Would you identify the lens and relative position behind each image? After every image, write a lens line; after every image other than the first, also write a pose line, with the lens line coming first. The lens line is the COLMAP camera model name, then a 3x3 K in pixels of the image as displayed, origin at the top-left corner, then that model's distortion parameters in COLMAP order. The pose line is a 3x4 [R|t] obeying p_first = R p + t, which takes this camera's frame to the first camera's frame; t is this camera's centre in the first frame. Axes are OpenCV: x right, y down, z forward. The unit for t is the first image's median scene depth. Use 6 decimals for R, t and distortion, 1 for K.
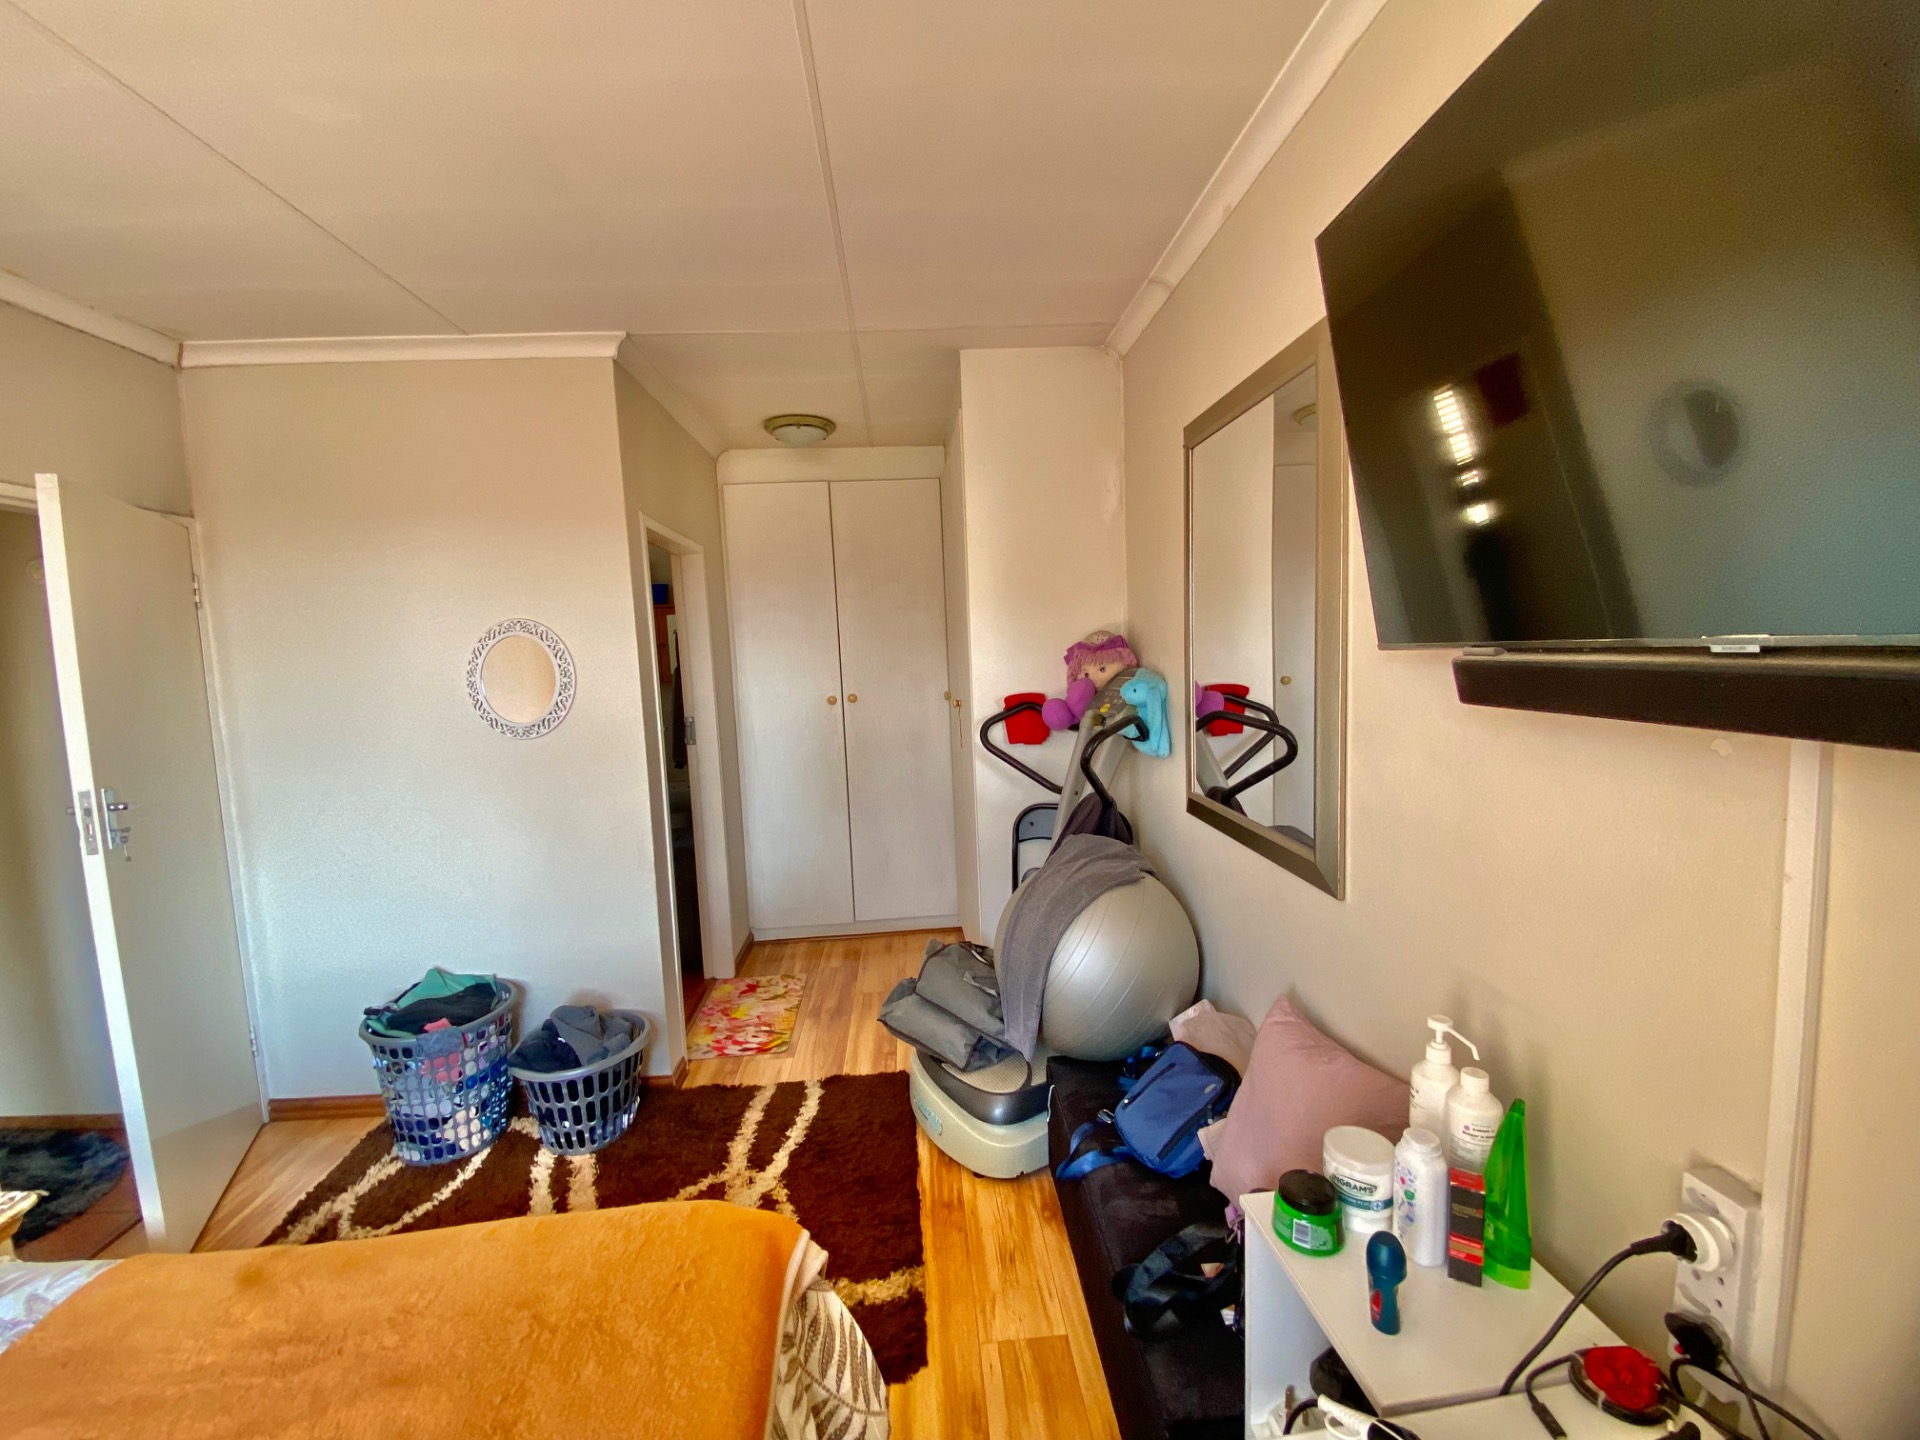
lens RADIAL K [[774.2, 0, 945.4], [0, 774.2, 719.2], [0, 0, 1]] dist [0.021960, -0.022203]
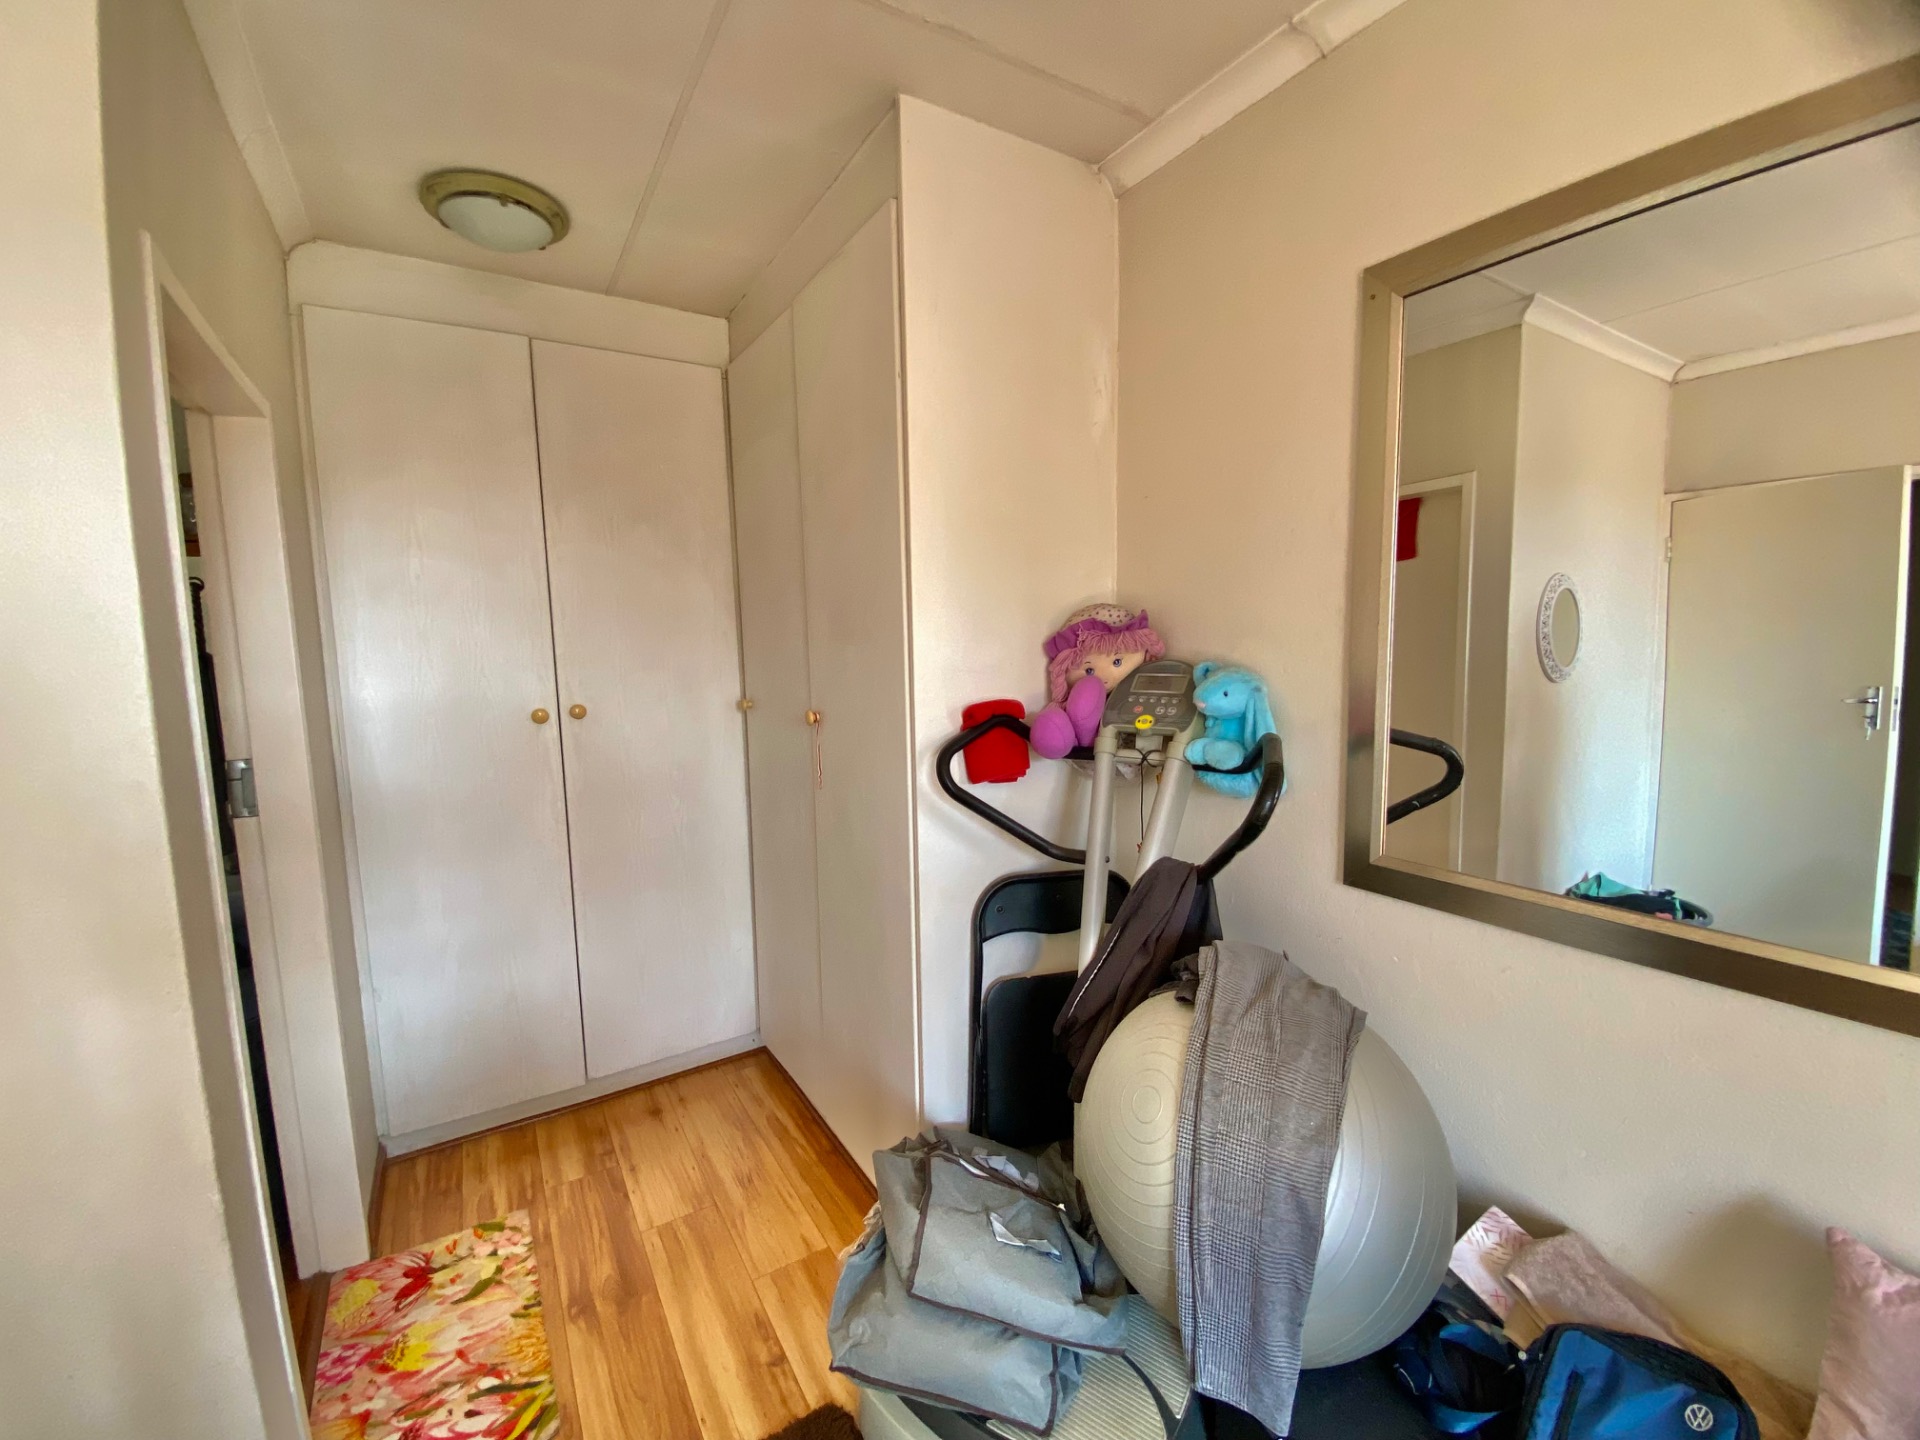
lens RADIAL K [[774.2, 0, 945.4], [0, 774.2, 719.2], [0, 0, 1]] dist [0.021960, -0.022203]
pose [[0.878784, -0.028164, 0.476387, -0.219134], [0.029913, 0.999545, 0.003913, -0.021895], [-0.476281, 0.010812, 0.879227, 0.466207]]
